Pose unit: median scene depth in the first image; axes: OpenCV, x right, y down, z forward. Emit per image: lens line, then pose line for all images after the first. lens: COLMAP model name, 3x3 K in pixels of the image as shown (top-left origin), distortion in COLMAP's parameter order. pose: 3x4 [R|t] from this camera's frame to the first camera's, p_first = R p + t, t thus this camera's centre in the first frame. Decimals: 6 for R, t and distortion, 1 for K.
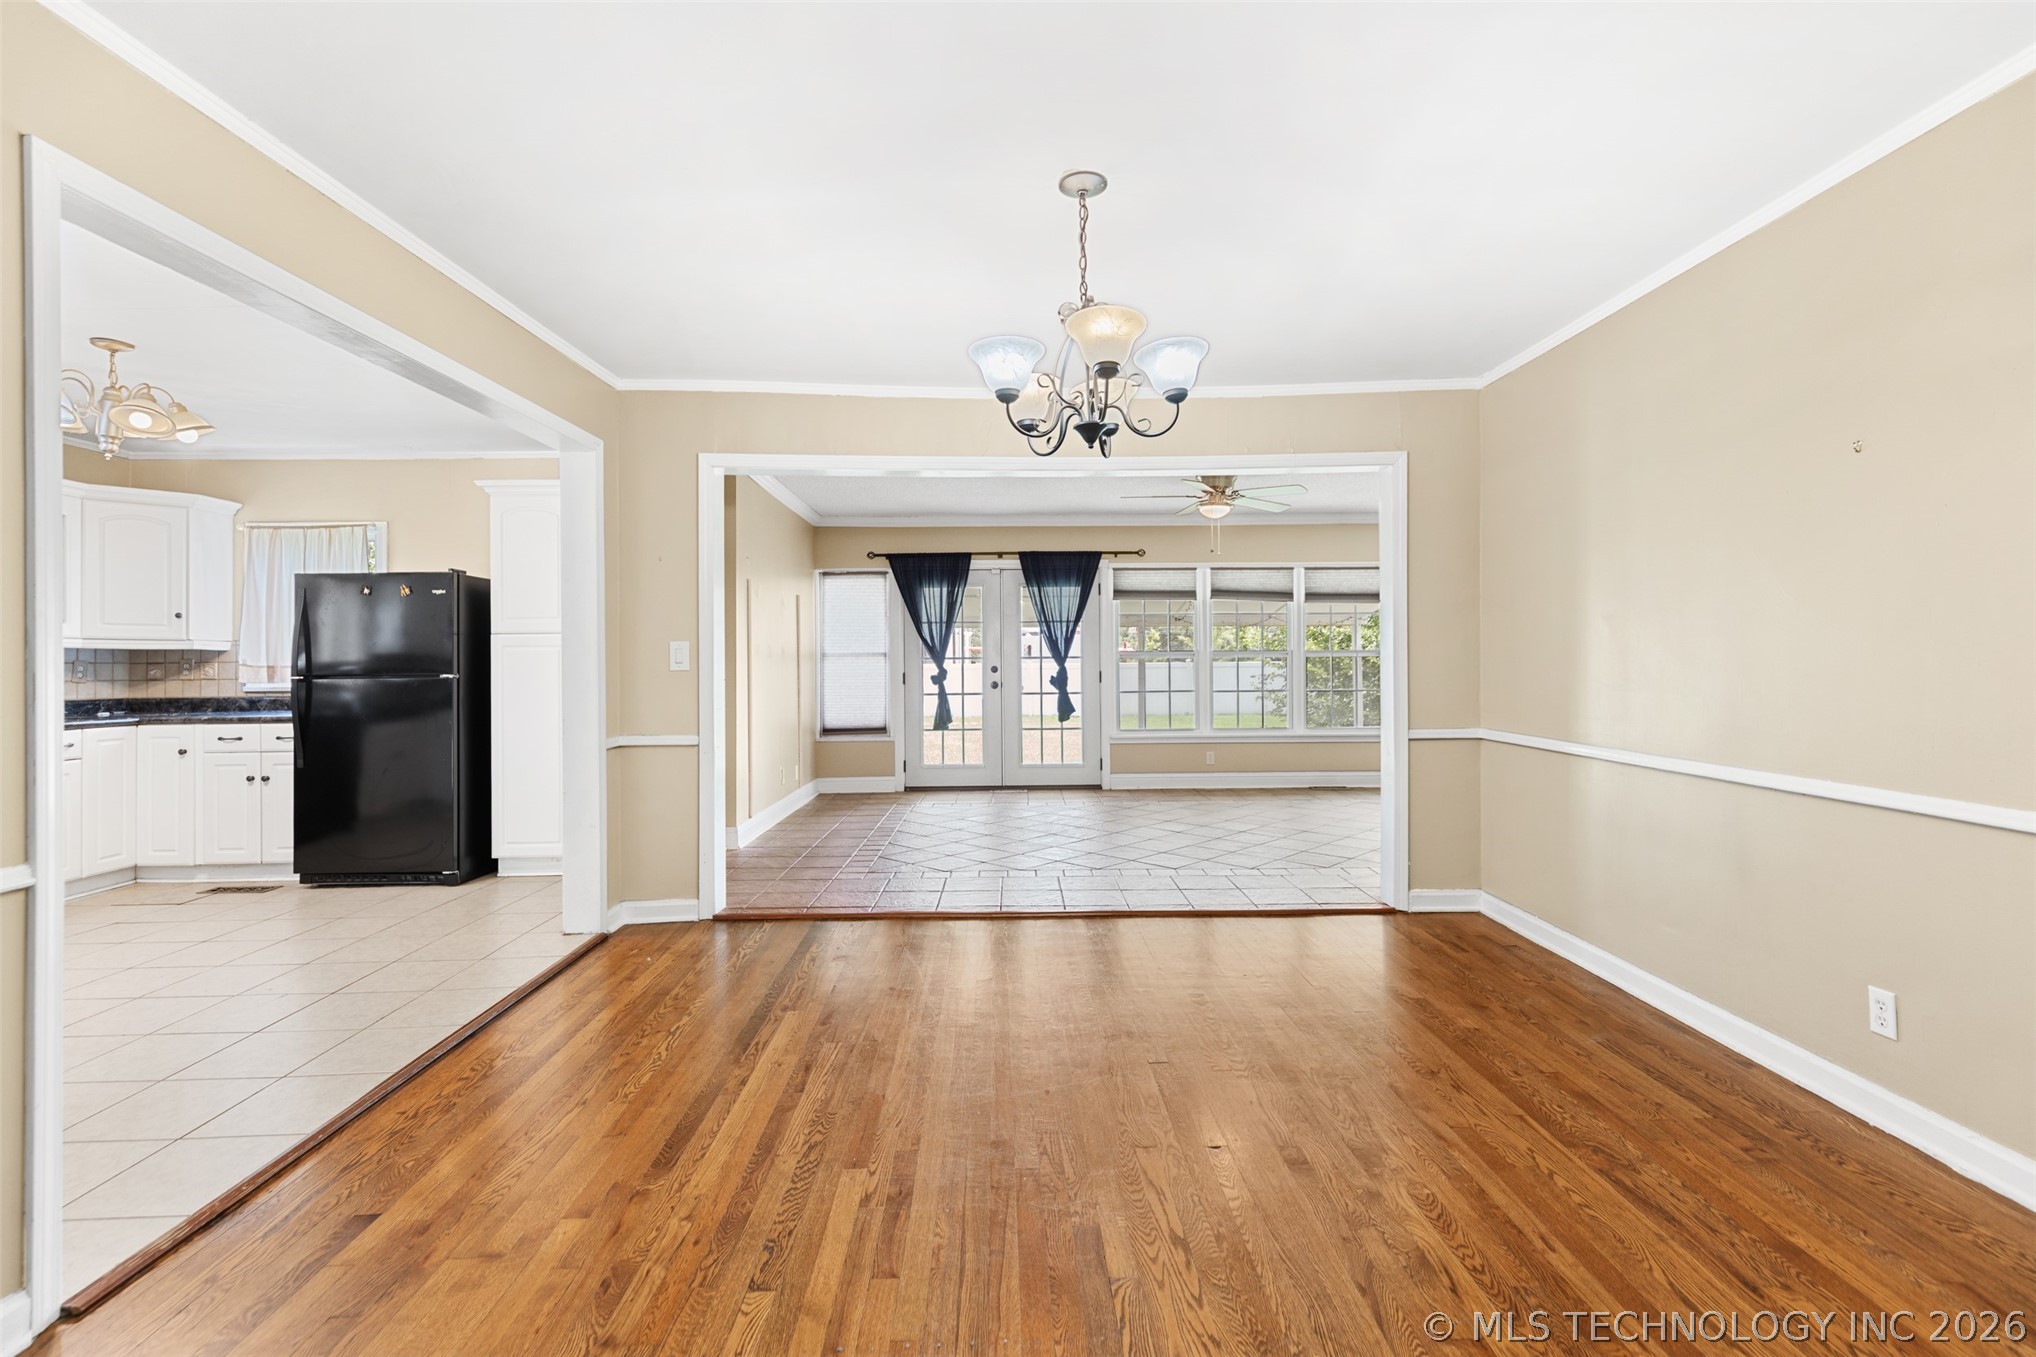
lens RADIAL K [[923.6, 0, 1038.8], [0, 923.6, 663.7], [0, 0, 1]] dist [0.010697, -0.002569]
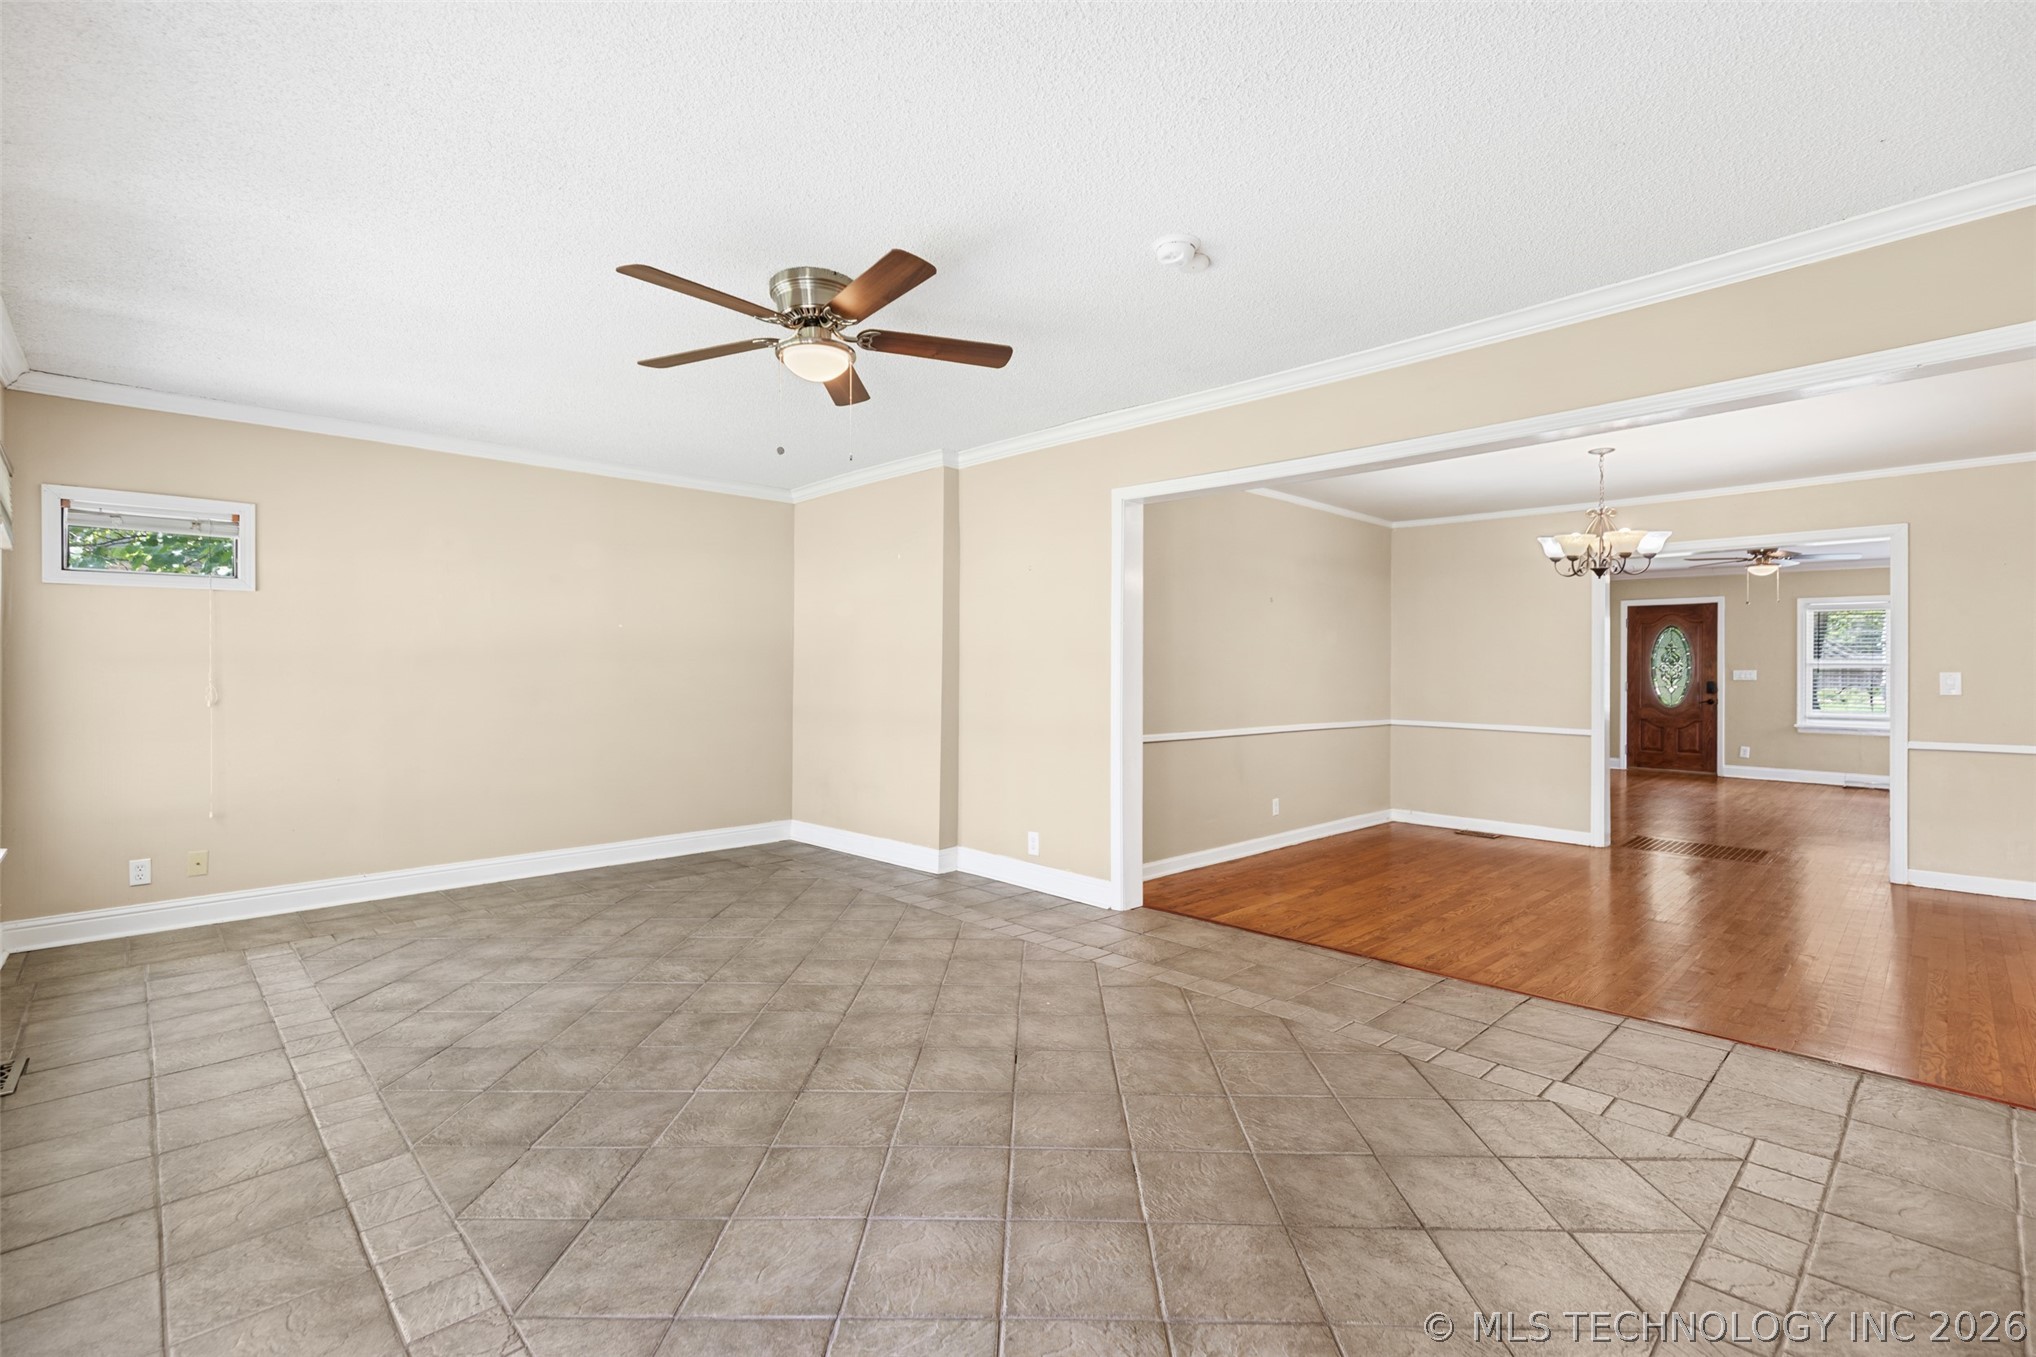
lens RADIAL K [[923.6, 0, 1026.6], [0, 923.6, 665.8], [0, 0, 1]] dist [0.010697, -0.002569]
pose [[-0.673069, 0.008069, 0.739536, -0.179286], [0.004719, 0.999967, -0.006616, -0.007900], [-0.739565, -0.000964, -0.673084, 0.975418]]
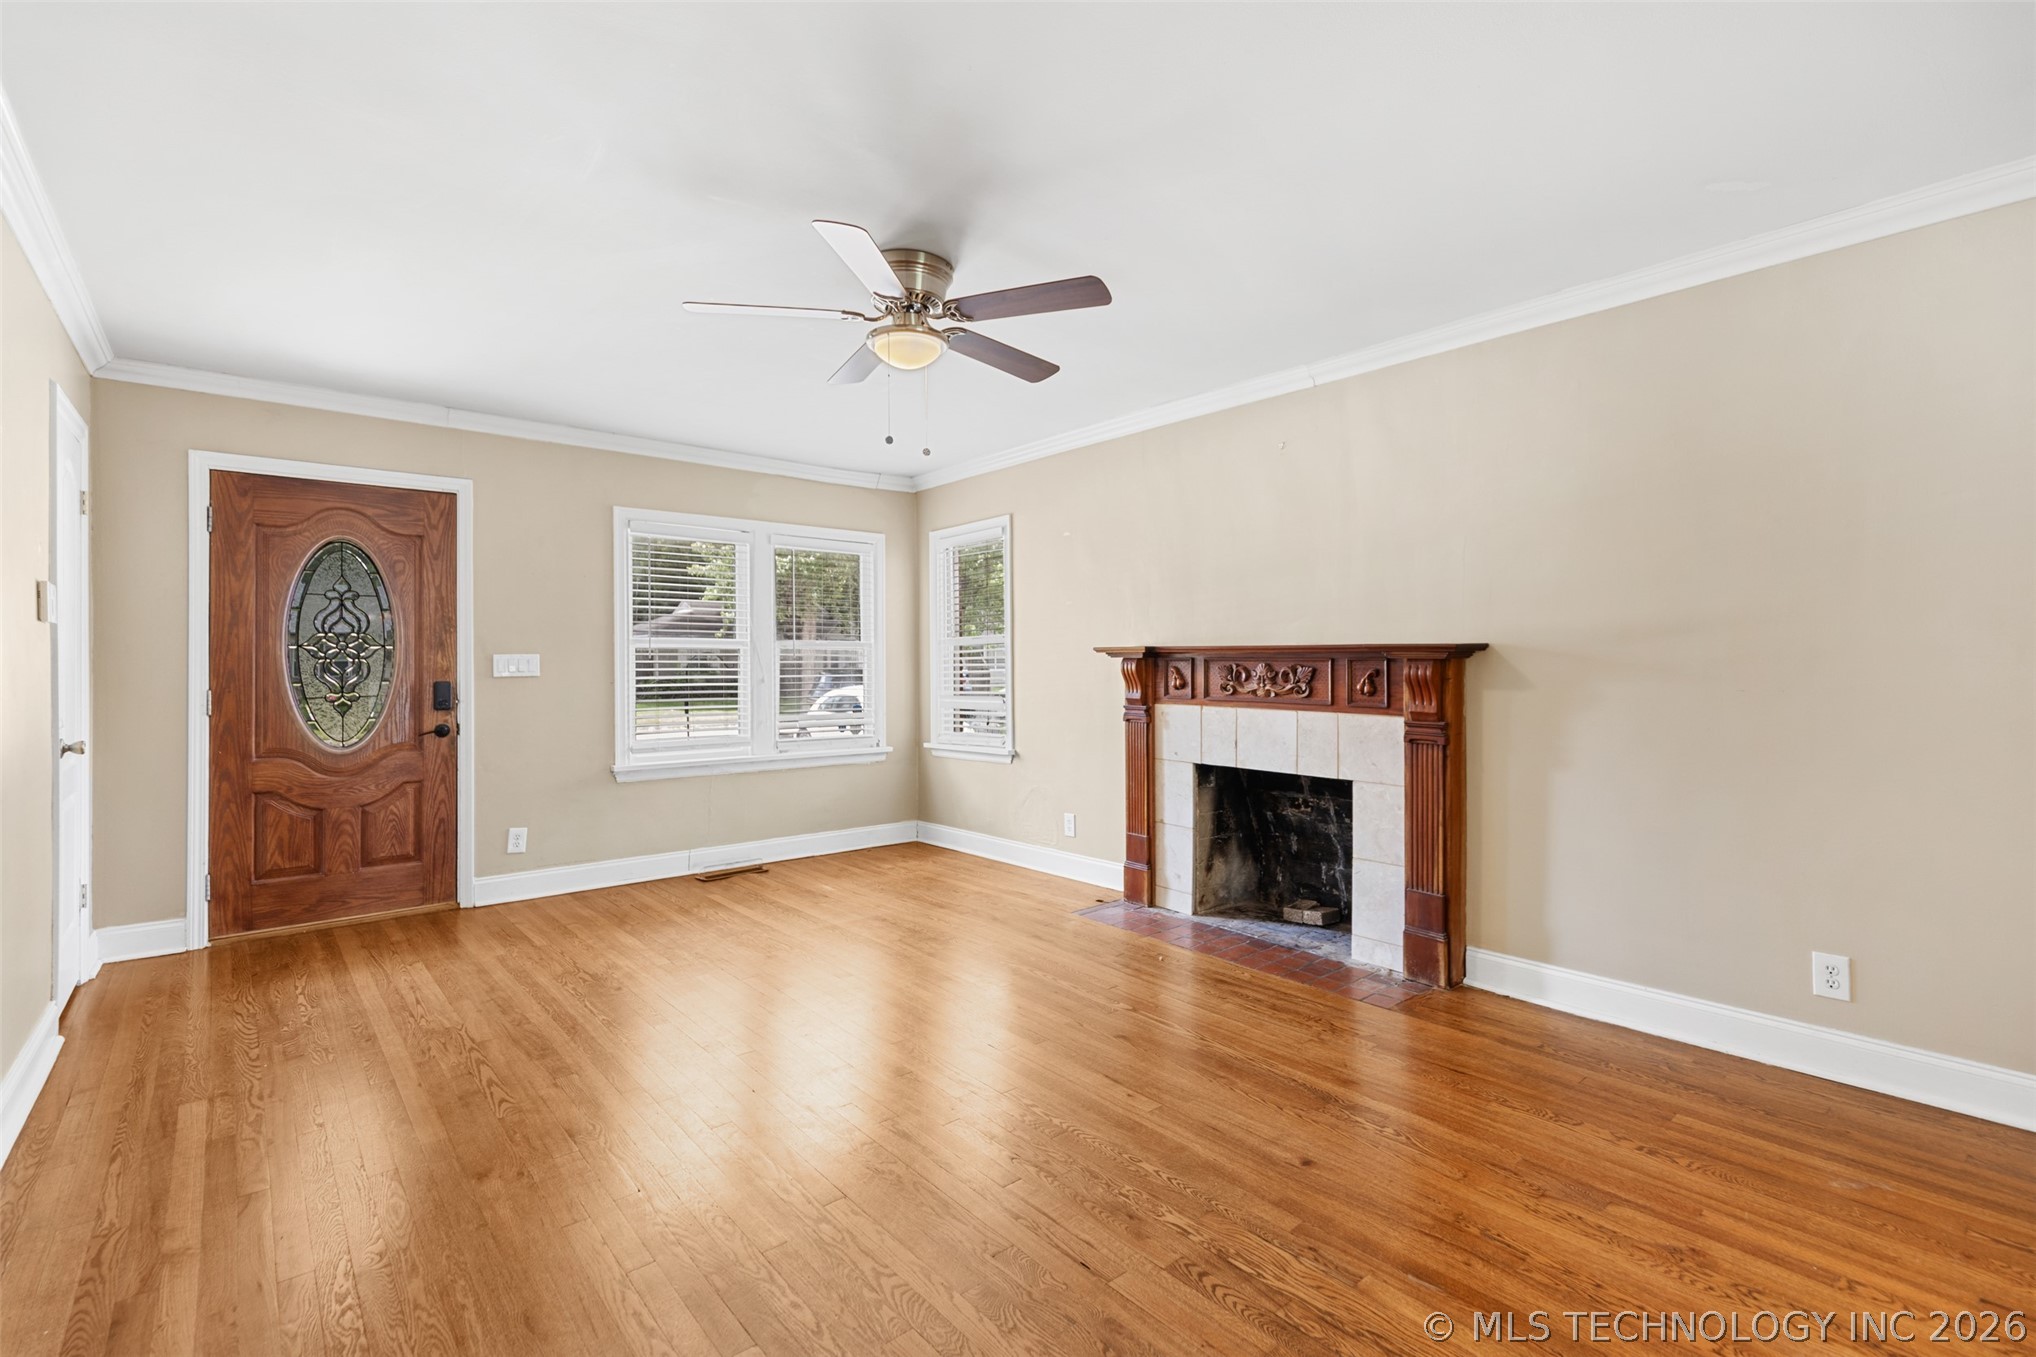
lens RADIAL K [[923.6, 0, 1025.3], [0, 923.6, 660.9], [0, 0, 1]] dist [0.010697, -0.002569]
pose [[-0.791264, 0.013225, -0.611332, 0.214387], [0.011619, 0.999911, 0.006592, -0.001322], [0.611364, -0.001887, -0.791347, -0.019391]]
